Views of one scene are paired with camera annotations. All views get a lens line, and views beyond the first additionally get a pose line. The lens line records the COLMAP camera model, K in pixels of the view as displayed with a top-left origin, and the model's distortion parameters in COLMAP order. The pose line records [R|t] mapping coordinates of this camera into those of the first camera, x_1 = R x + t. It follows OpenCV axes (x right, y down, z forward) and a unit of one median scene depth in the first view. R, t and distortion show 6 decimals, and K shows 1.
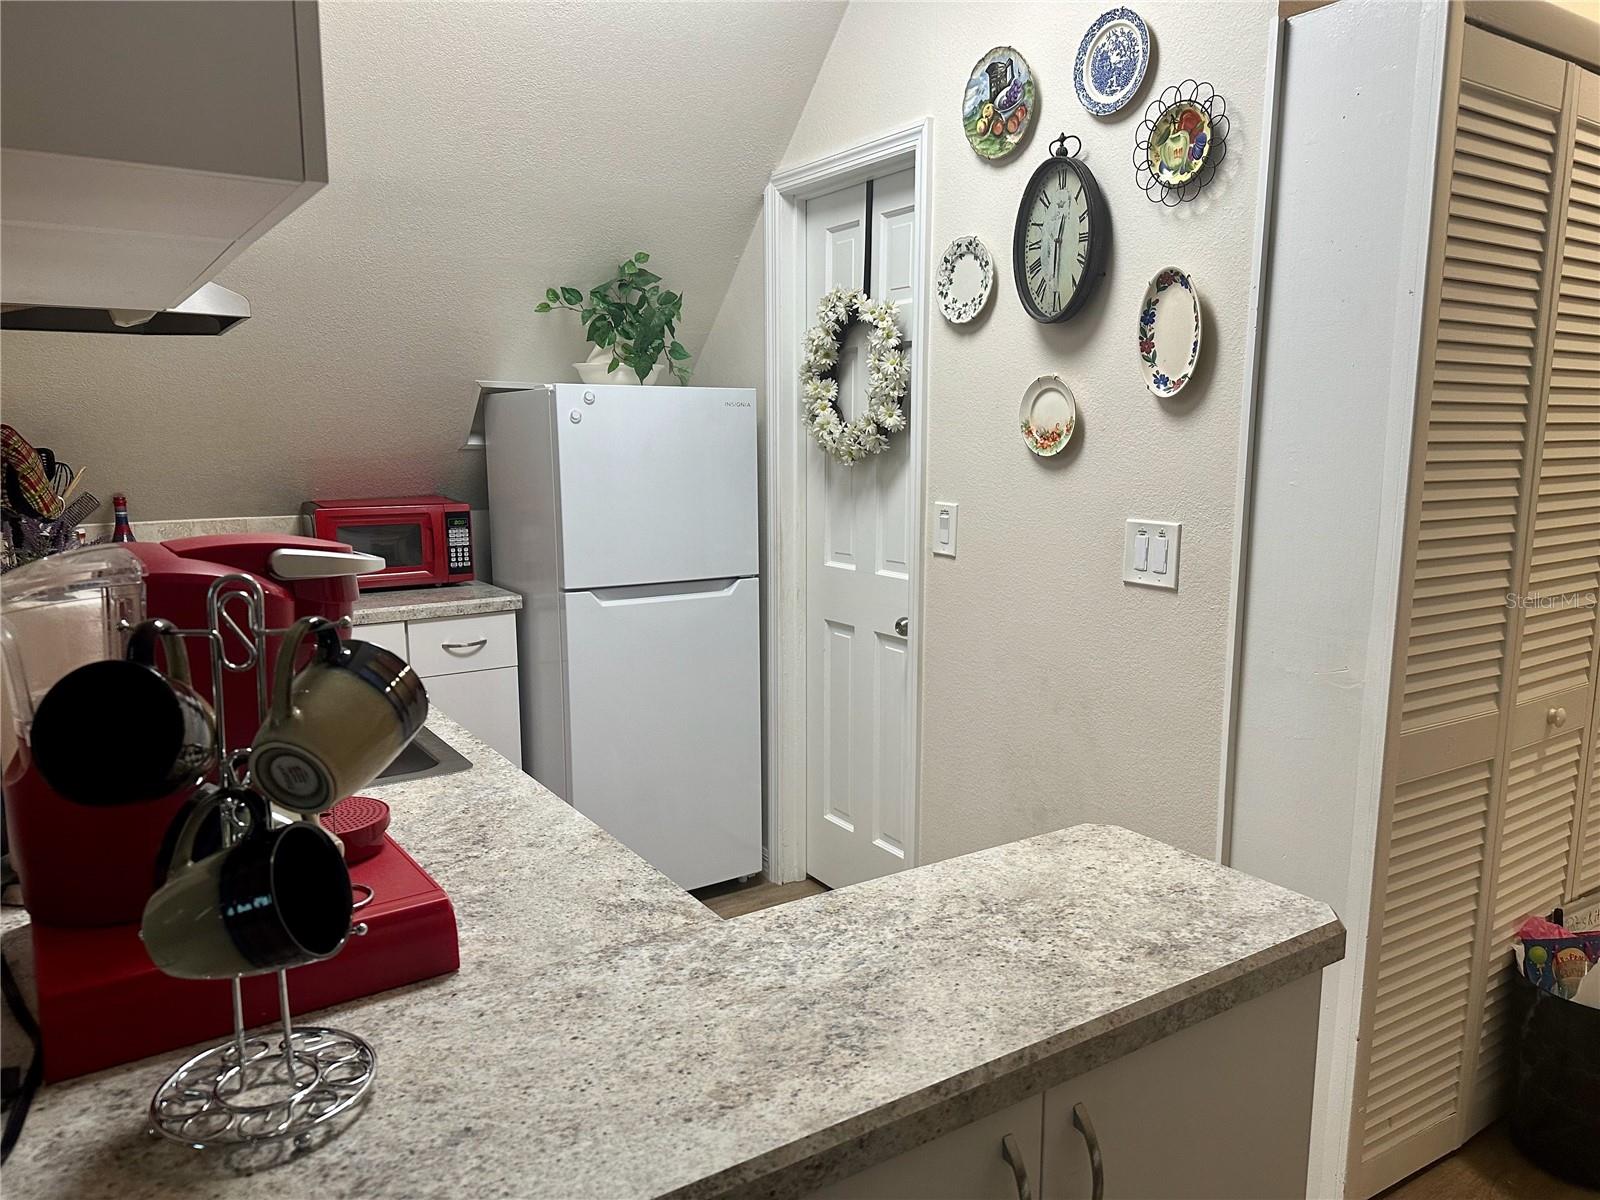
lens RADIAL K [[1109.7, 0, 797.0], [0, 1109.7, 609.1], [0, 0, 1]] dist [0.092983, -0.142616]
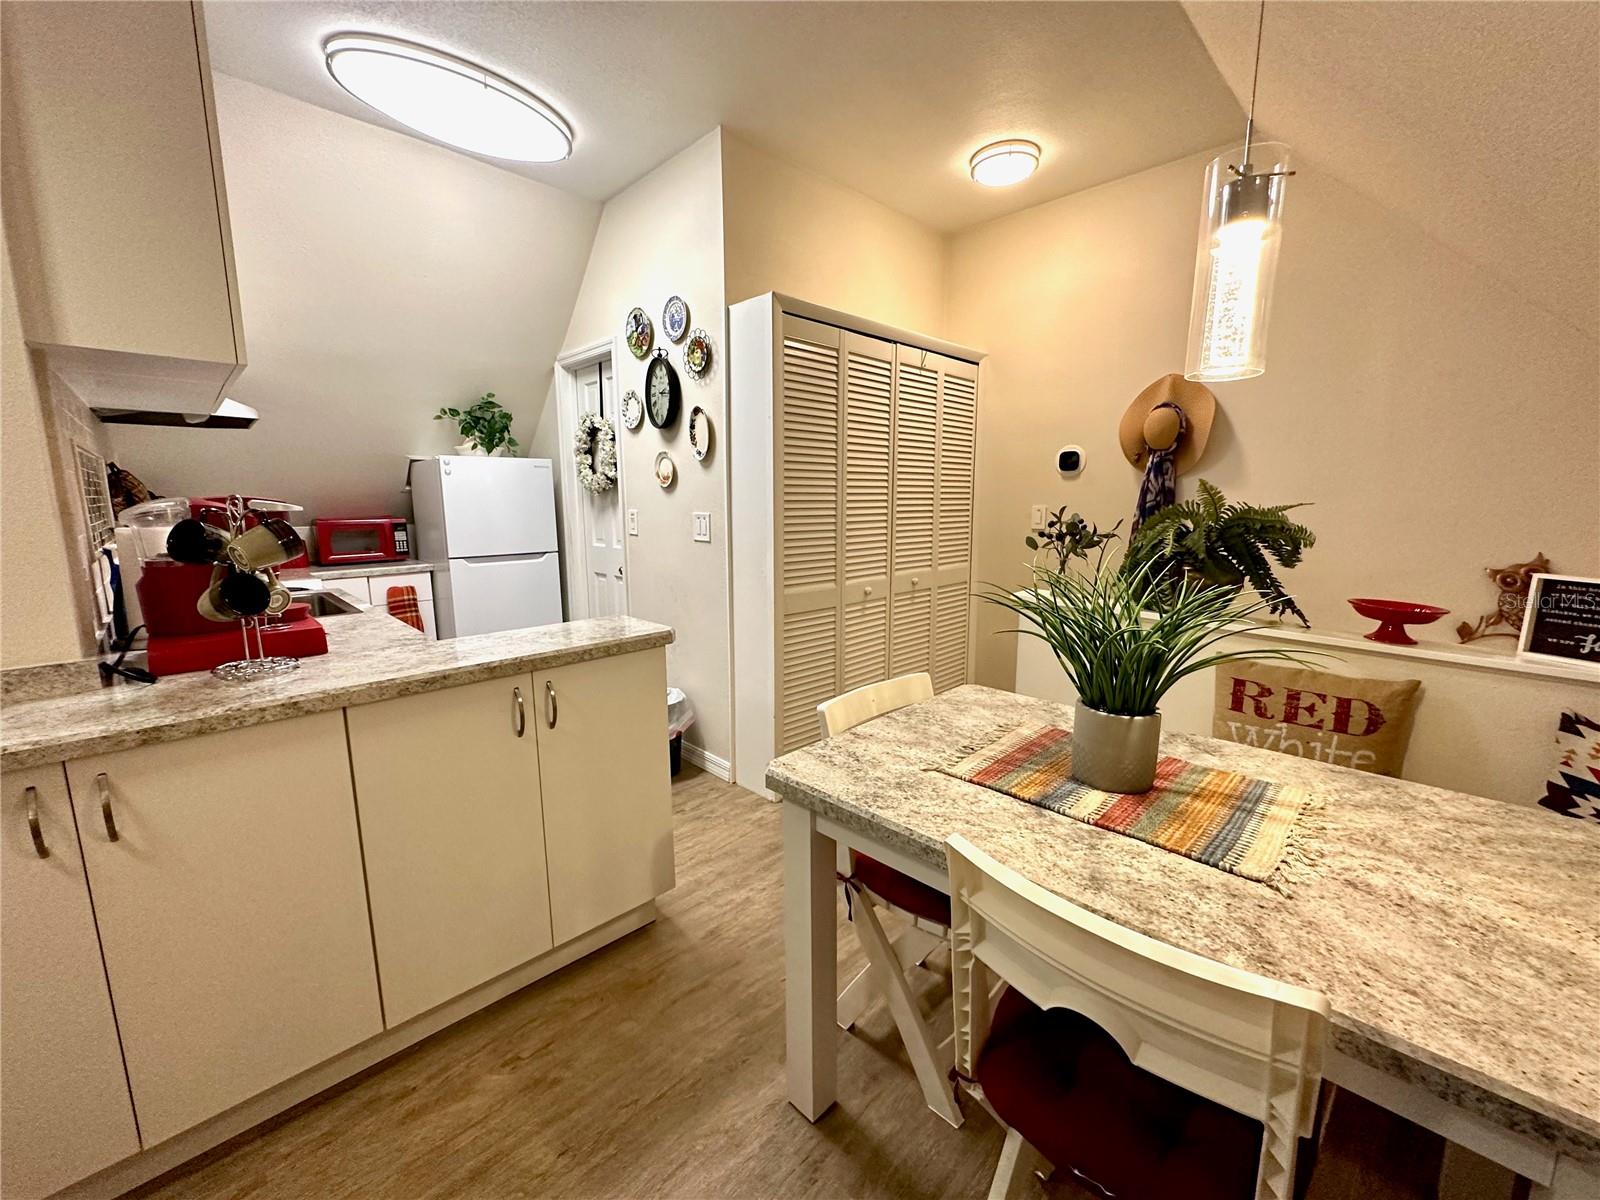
lens RADIAL K [[635.9, 0, 807.4], [0, 635.9, 589.8], [0, 0, 1]] dist [0.000937, 0.000056]
pose [[0.980607, -0.030809, 0.193547, 0.244726], [0.033990, 0.999336, -0.013134, 0.095210], [-0.193014, 0.019458, 0.981003, -0.305115]]
